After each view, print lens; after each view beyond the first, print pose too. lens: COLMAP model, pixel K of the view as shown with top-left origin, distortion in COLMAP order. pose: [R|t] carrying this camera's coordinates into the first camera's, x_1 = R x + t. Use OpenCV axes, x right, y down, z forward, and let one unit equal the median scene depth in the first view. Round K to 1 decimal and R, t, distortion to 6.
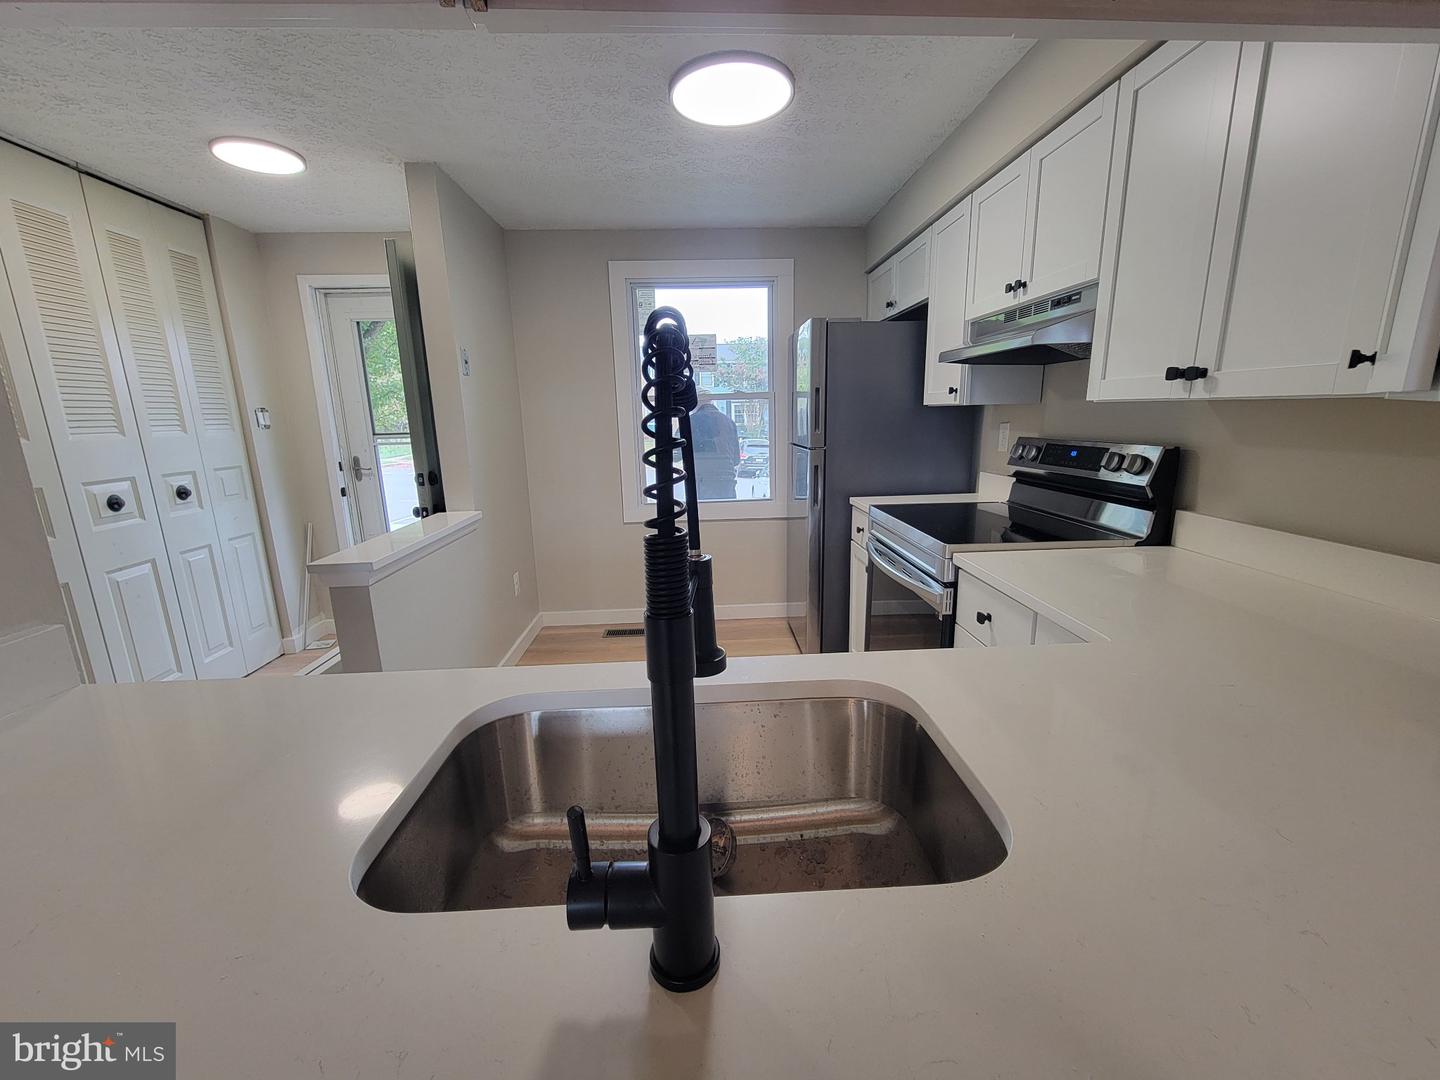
lens RADIAL K [[594.4, 0, 722.4], [0, 594.4, 548.2], [0, 0, 1]] dist [-0.002639, -0.000021]
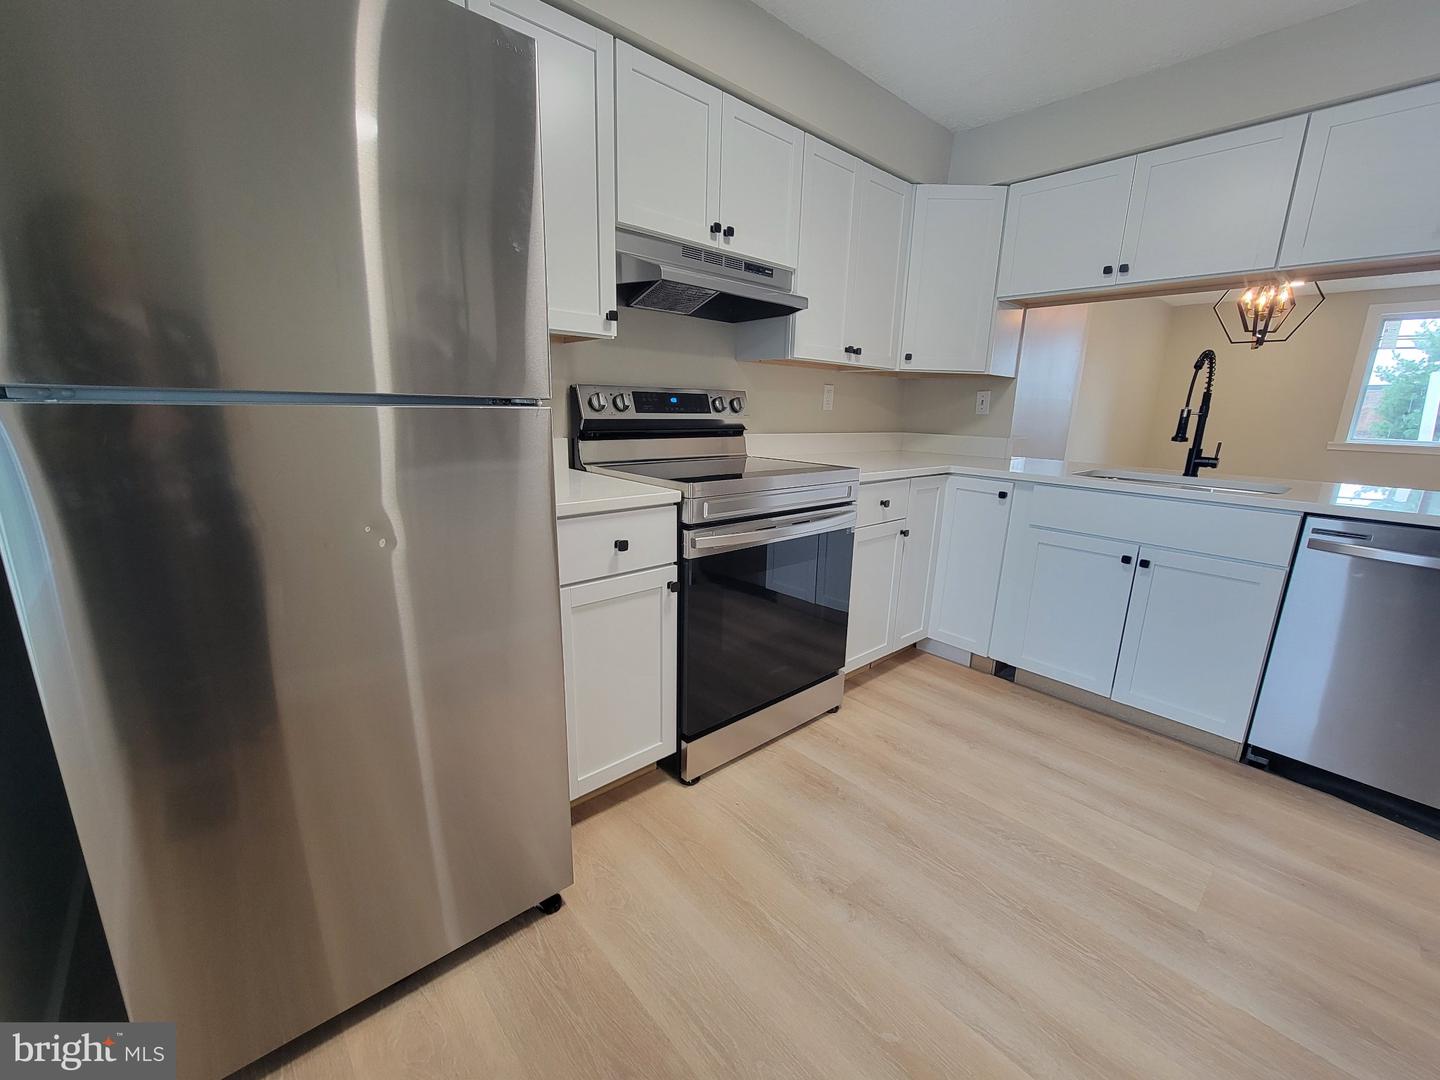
lens RADIAL K [[594.4, 0, 722.4], [0, 594.4, 548.2], [0, 0, 1]] dist [-0.002639, -0.000021]
pose [[-0.633289, -0.173917, 0.754121, -0.422931], [0.160945, 0.923522, 0.348142, -0.341831], [-0.756995, 0.341847, -0.556865, 2.038070]]
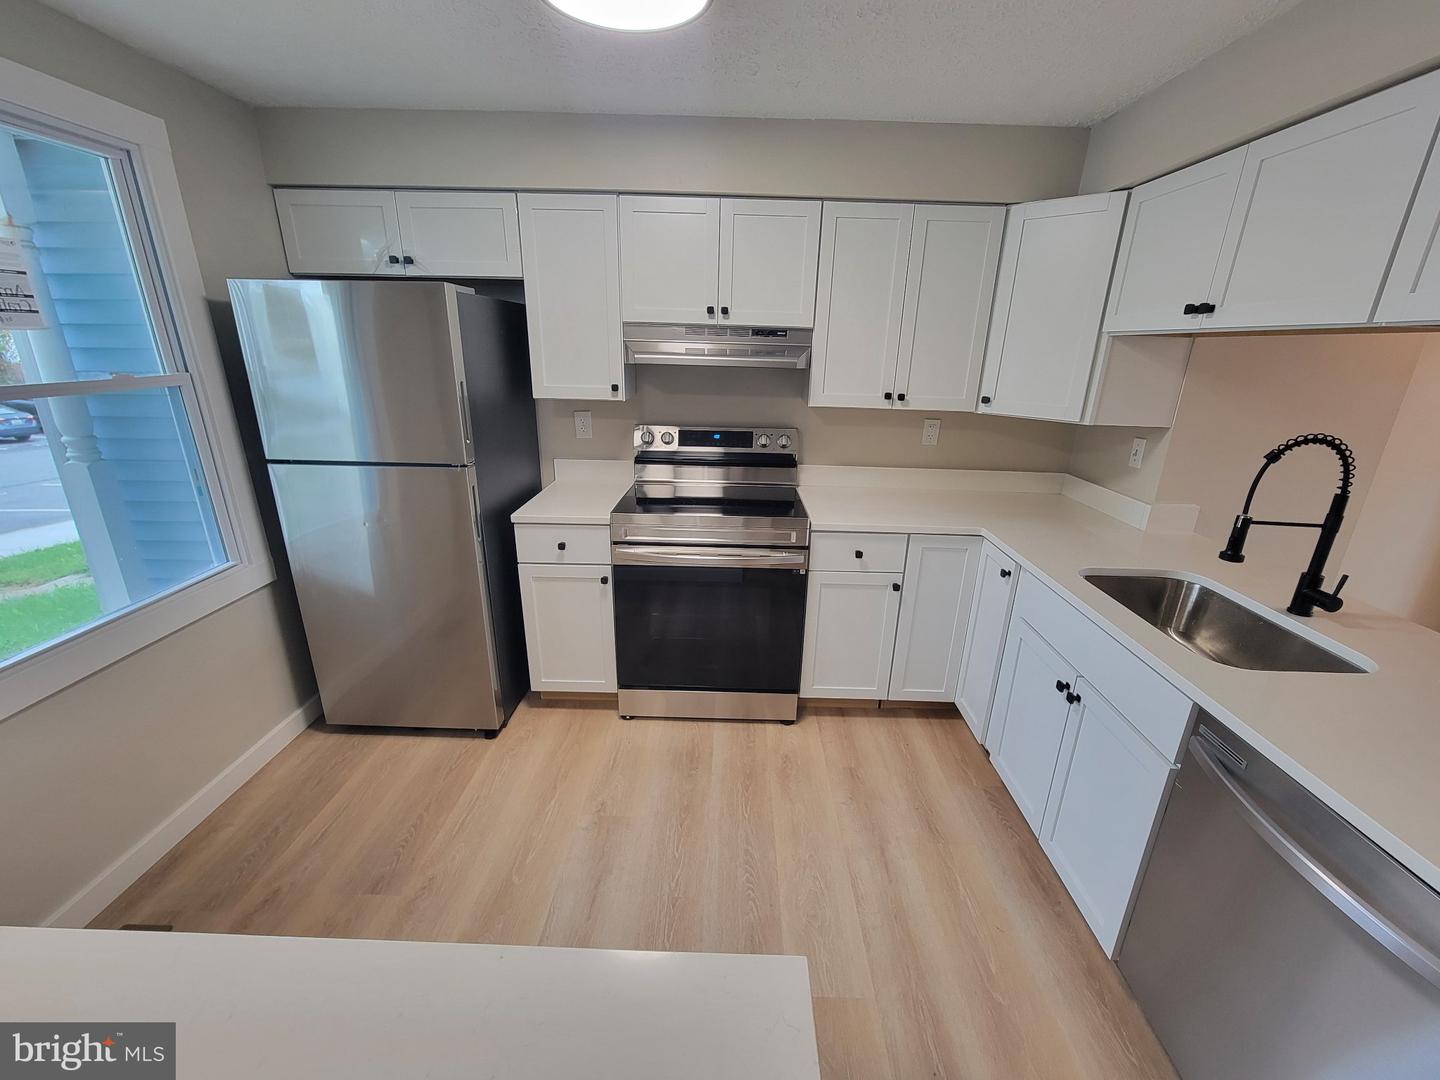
lens RADIAL K [[594.4, 0, 722.4], [0, 594.4, 548.2], [0, 0, 1]] dist [-0.002639, -0.000021]
pose [[0.061903, -0.297760, 0.952632, -0.982003], [0.196584, 0.939403, 0.280851, -0.373717], [-0.978531, 0.169887, 0.116686, 1.085705]]
